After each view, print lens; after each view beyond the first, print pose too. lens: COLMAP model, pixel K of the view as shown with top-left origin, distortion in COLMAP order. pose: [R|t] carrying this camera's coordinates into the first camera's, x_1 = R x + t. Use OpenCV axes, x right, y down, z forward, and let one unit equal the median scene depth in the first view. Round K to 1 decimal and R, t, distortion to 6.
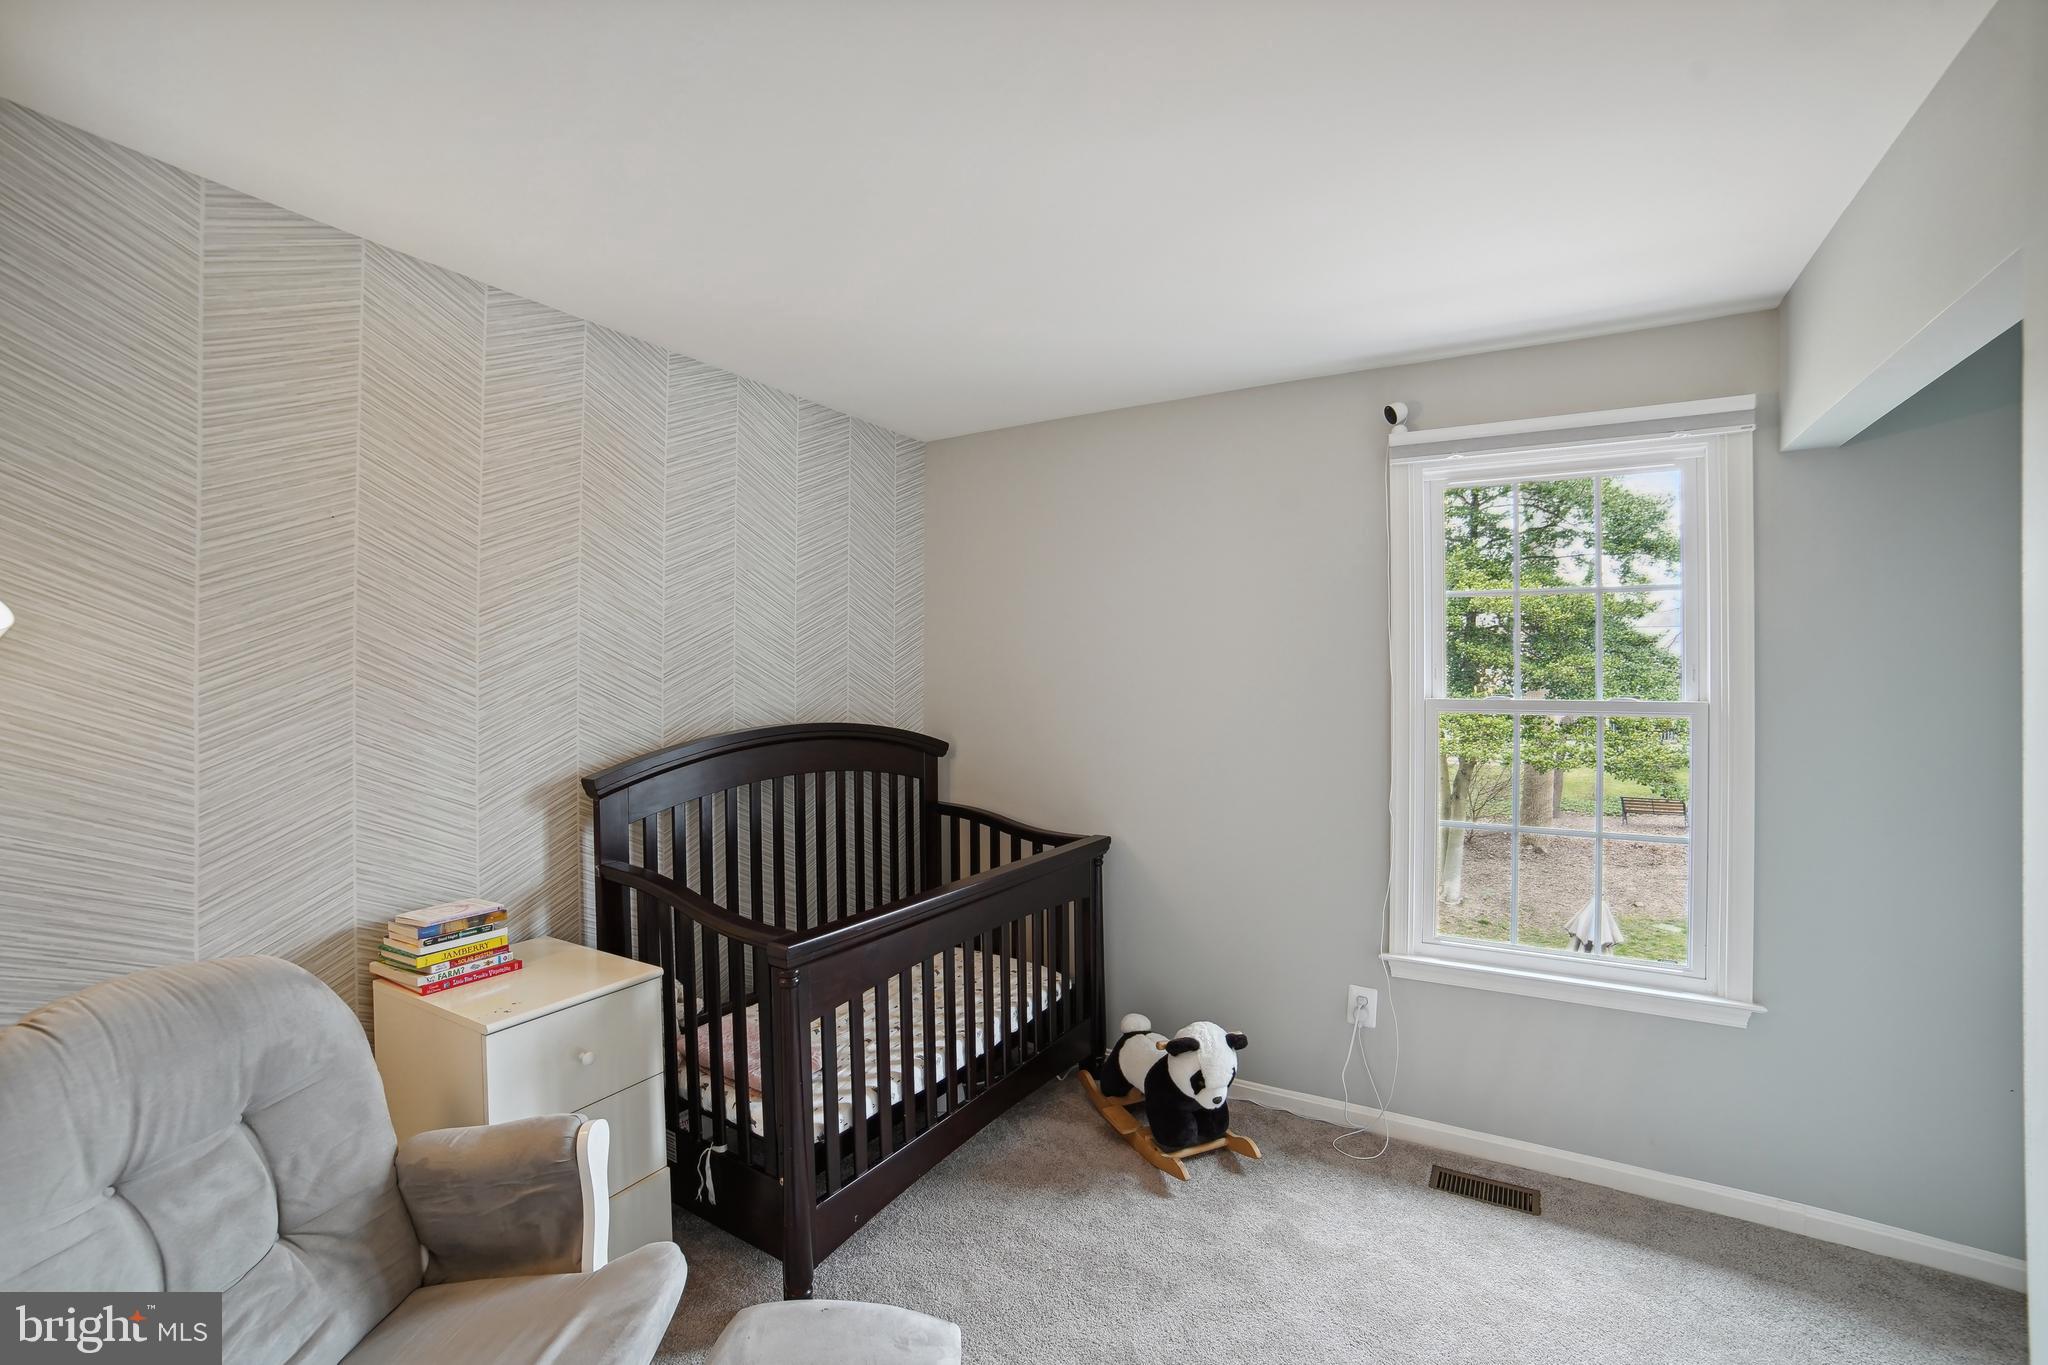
lens RADIAL K [[851.5, 0, 1028.0], [0, 851.5, 687.7], [0, 0, 1]] dist [-0.085403, 0.033036]
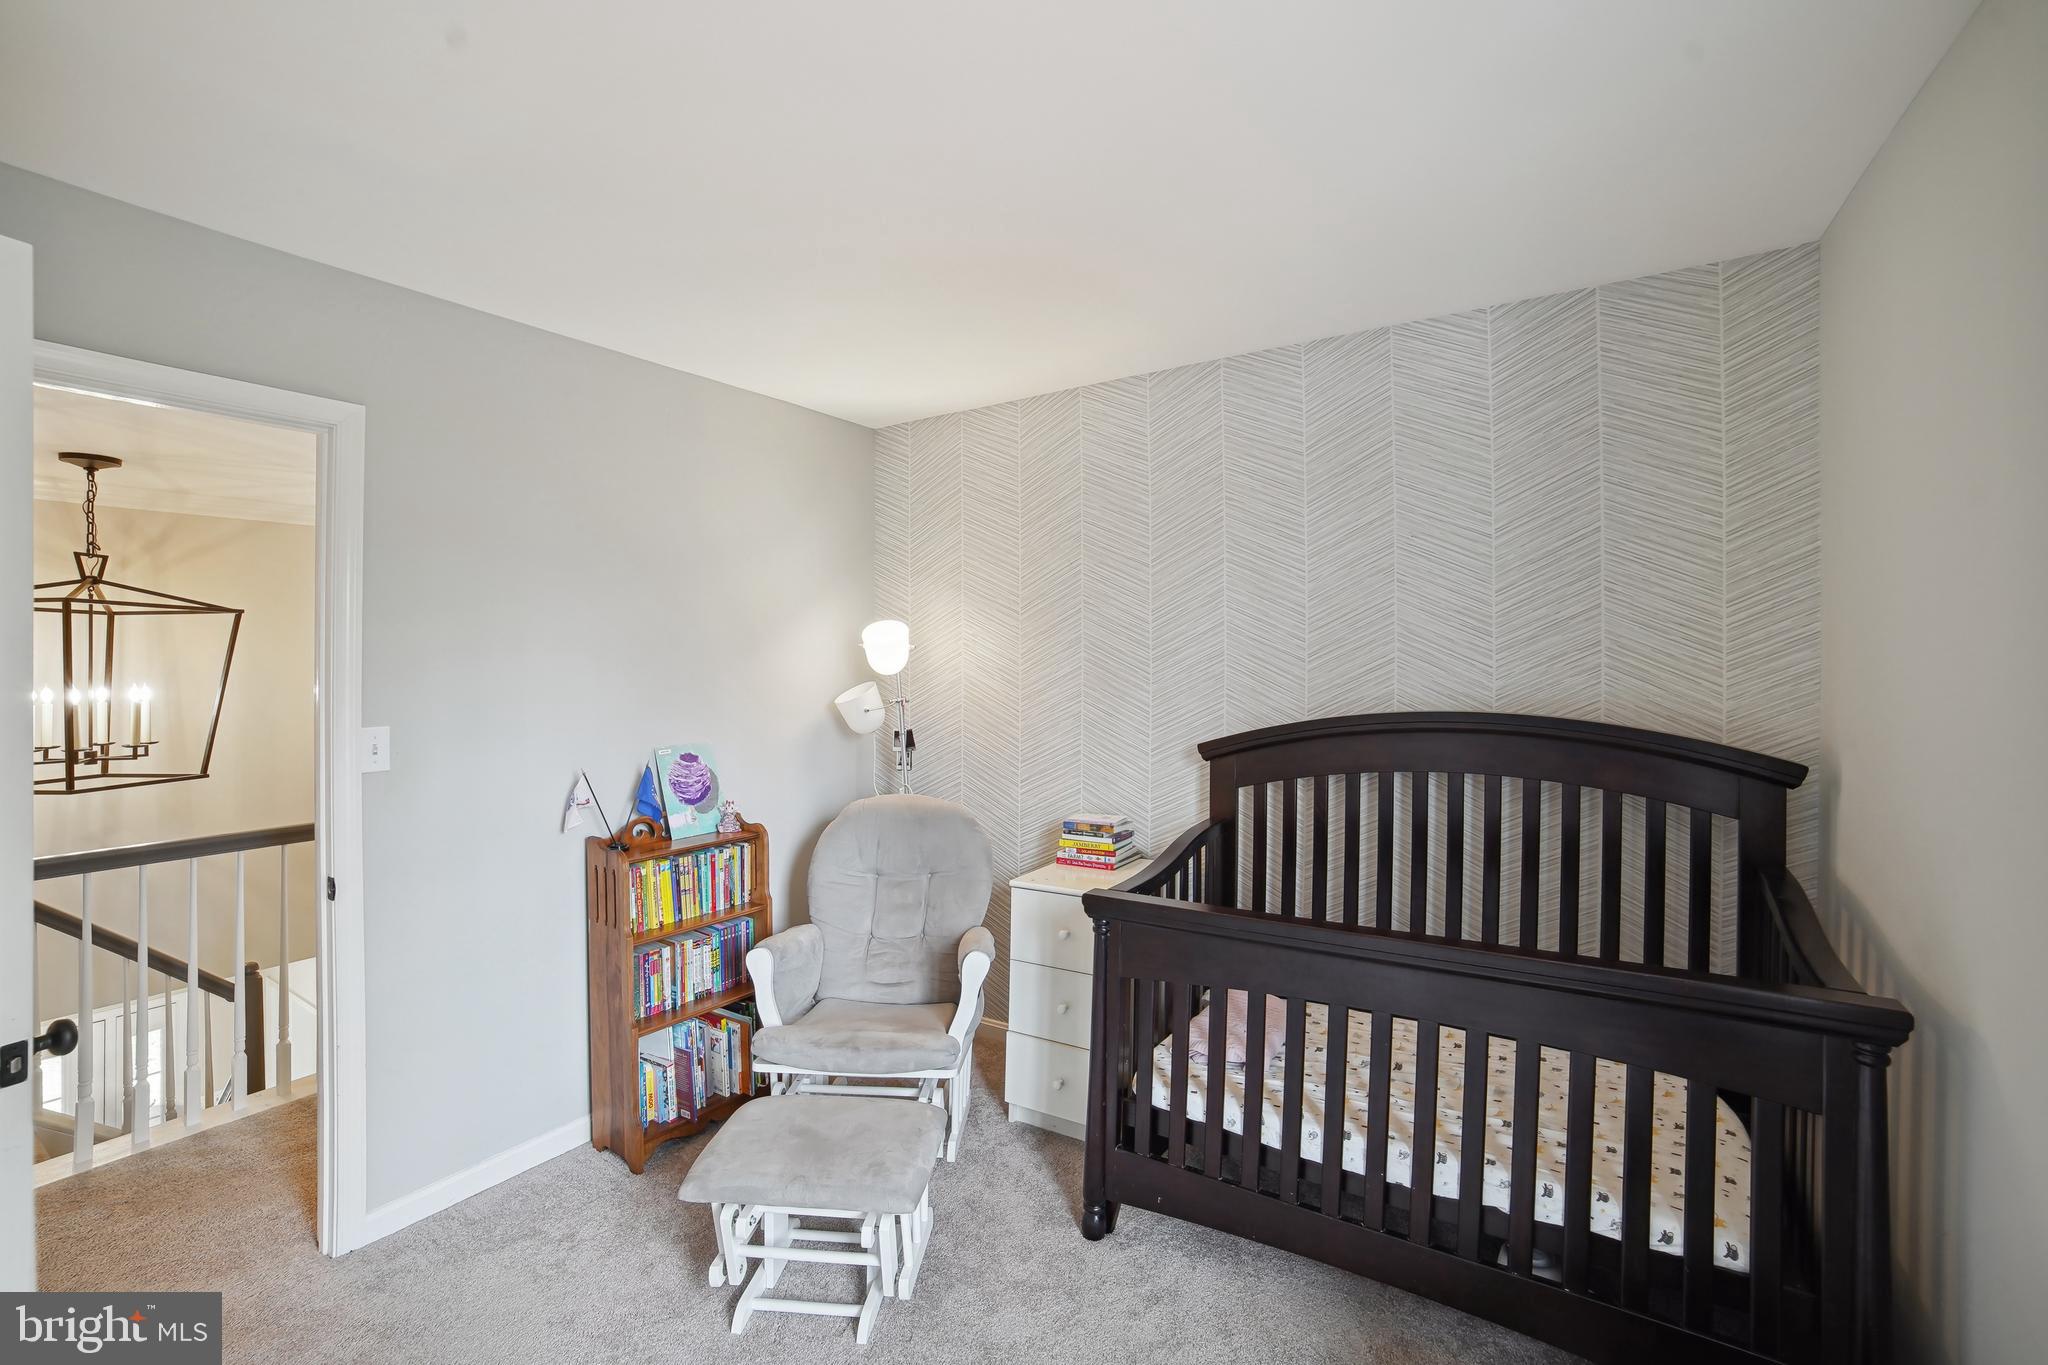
lens RADIAL K [[865.0, 0, 1025.7], [0, 865.0, 657.9], [0, 0, 1]] dist [-0.064923, 0.000206]
pose [[-0.026000, -0.006926, -0.999638, 0.635178], [-0.000501, 0.999976, -0.006915, -0.004698], [0.999662, 0.000321, -0.026003, 0.676613]]
